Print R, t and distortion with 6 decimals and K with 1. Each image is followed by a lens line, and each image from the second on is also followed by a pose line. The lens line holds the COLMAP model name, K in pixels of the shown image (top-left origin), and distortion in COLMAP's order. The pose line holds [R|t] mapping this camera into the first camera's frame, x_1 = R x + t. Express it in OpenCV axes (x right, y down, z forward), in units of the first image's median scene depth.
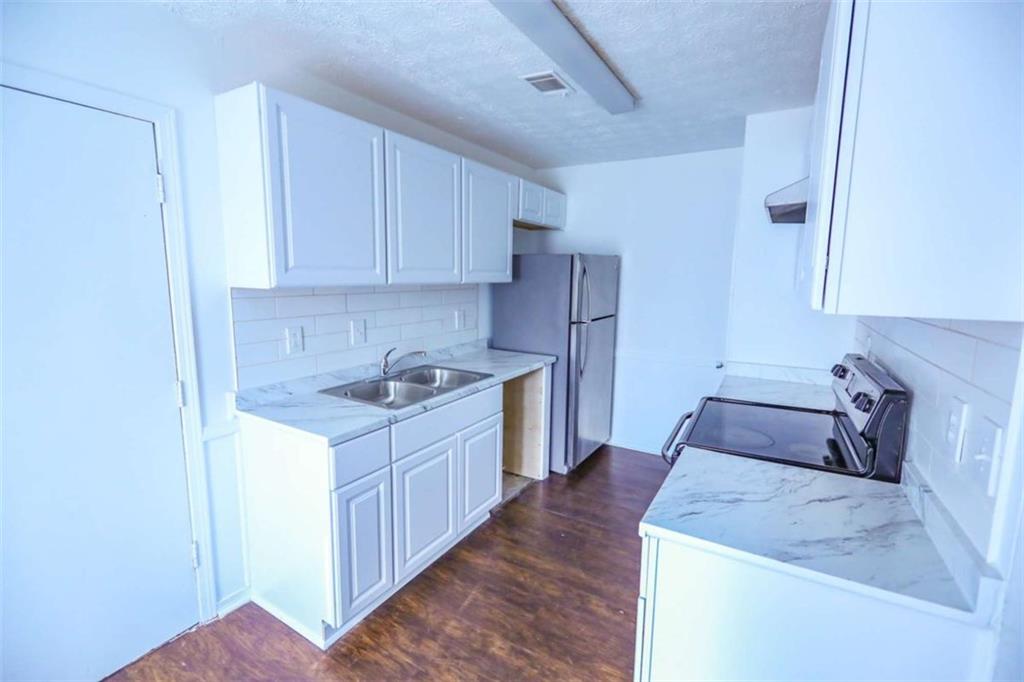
lens RADIAL K [[457.0, 0, 516.2], [0, 457.0, 339.9], [0, 0, 1]] dist [0.002503, 0.001655]
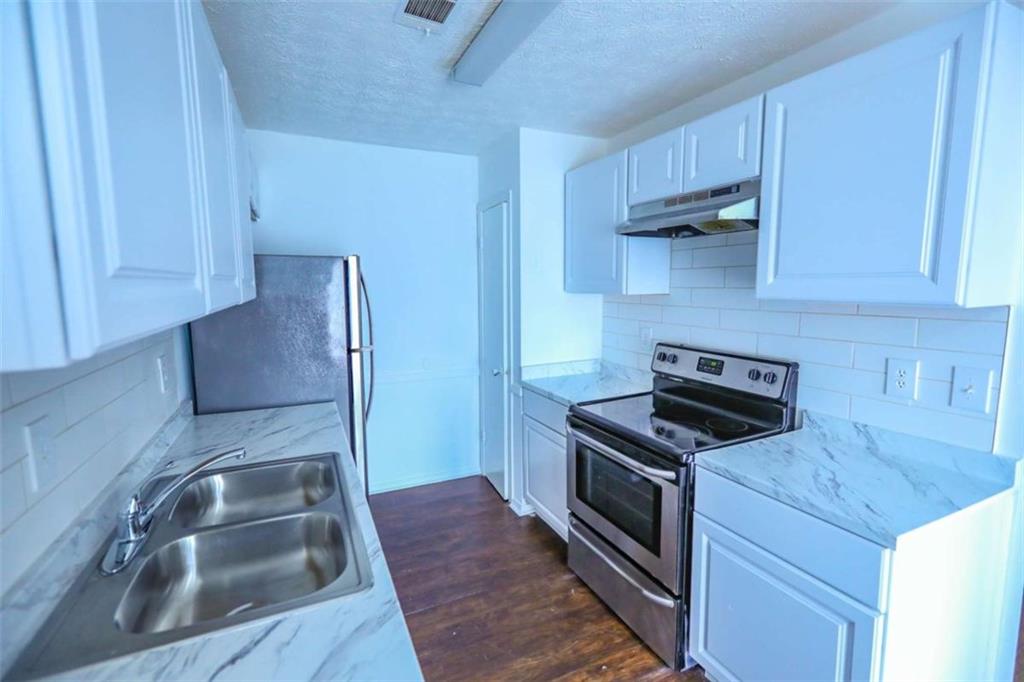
lens RADIAL K [[457.0, 0, 514.5], [0, 457.0, 337.4], [0, 0, 1]] dist [0.002503, 0.001655]
pose [[0.565101, -0.110688, 0.817563, -0.385597], [0.127228, 0.990797, 0.046201, -0.069478], [-0.815153, 0.077908, 0.573983, 0.441900]]
